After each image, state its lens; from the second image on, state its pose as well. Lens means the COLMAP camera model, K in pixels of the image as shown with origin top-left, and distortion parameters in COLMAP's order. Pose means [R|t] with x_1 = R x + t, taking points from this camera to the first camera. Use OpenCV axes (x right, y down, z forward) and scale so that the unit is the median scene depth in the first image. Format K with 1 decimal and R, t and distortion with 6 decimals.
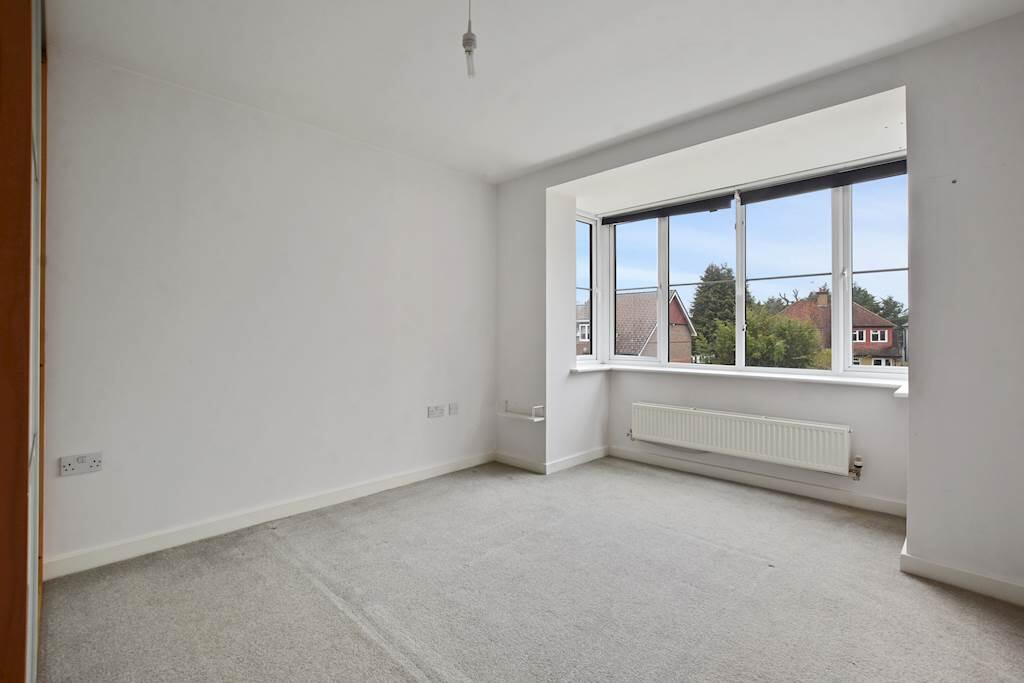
lens RADIAL K [[468.4, 0, 513.7], [0, 468.4, 332.1], [0, 0, 1]] dist [-0.000056, 0.000359]
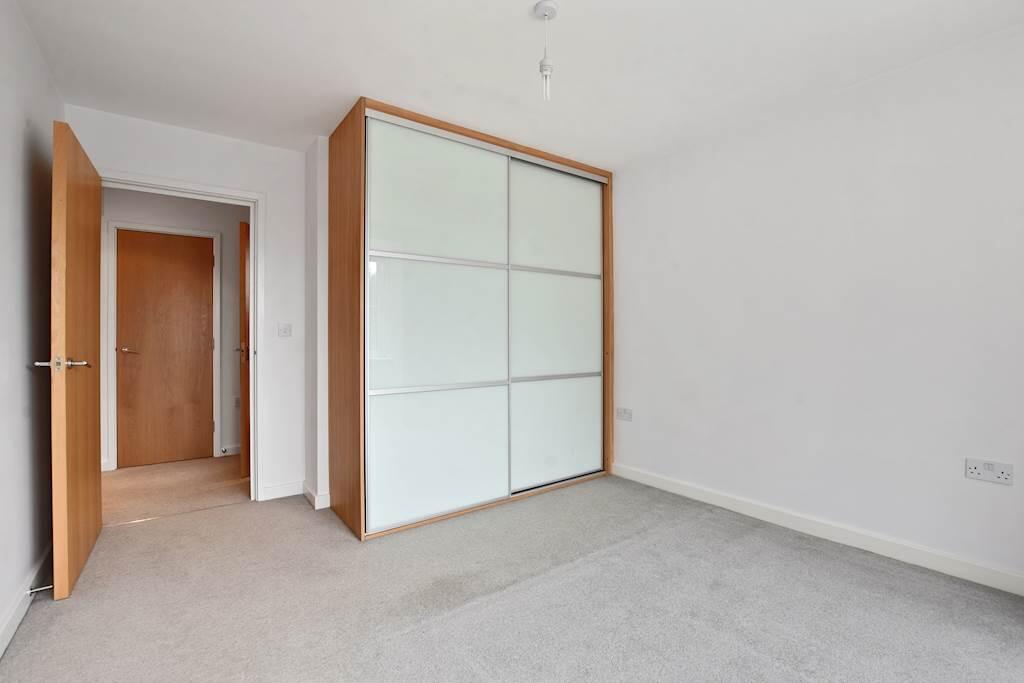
lens RADIAL K [[467.3, 0, 516.7], [0, 467.3, 339.0], [0, 0, 1]] dist [-0.002481, -0.000562]
pose [[-0.153250, 0.001517, -0.988186, 0.558818], [0.007700, 0.999970, 0.000341, 0.007379], [0.988157, -0.007557, -0.153257, 0.626849]]
